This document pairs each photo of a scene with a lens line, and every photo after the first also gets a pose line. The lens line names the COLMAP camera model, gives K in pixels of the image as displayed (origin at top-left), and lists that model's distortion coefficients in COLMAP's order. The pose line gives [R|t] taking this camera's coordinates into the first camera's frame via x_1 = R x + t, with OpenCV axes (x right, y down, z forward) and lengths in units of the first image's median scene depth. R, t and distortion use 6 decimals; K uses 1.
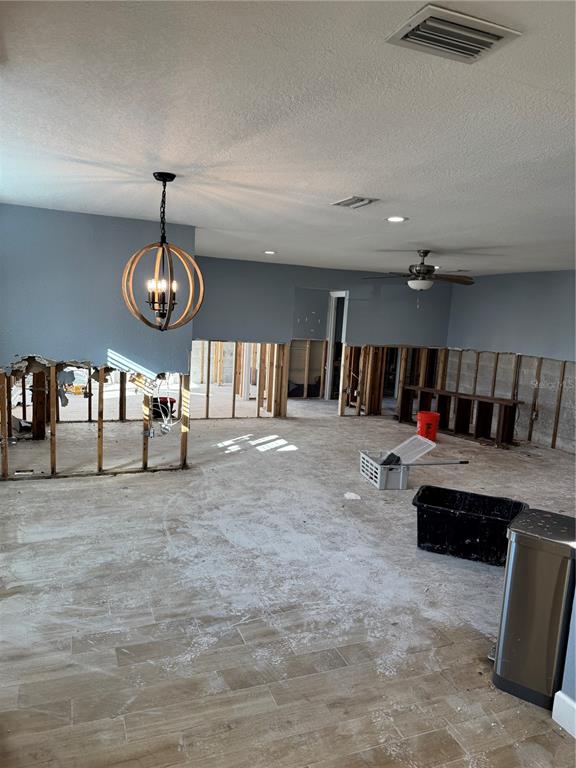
lens RADIAL K [[540.7, 0, 270.6], [0, 540.7, 382.9], [0, 0, 1]] dist [0.000234, -0.001606]
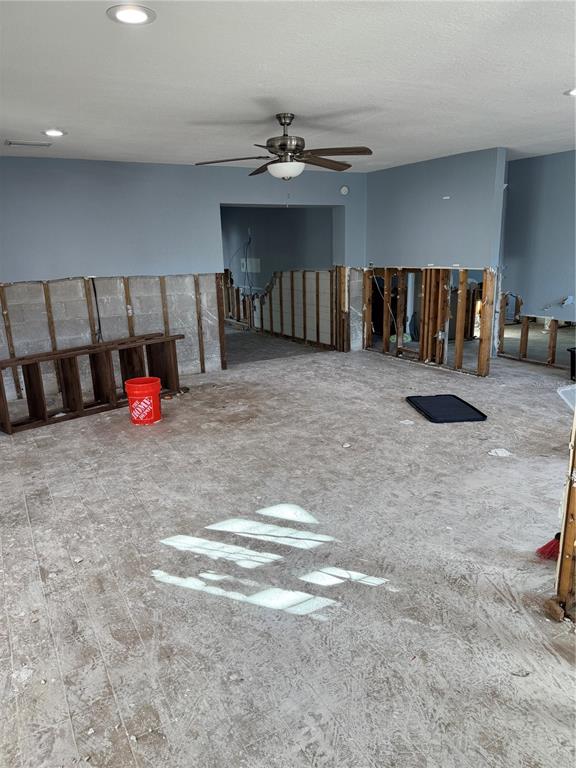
lens RADIAL K [[540.7, 0, 270.6], [0, 540.7, 382.9], [0, 0, 1]] dist [0.000234, -0.001606]
pose [[-0.162448, -0.285220, 0.944595, -0.664201], [0.142769, 0.940443, 0.308519, -0.232800], [-0.976334, 0.184977, -0.112052, 1.840181]]
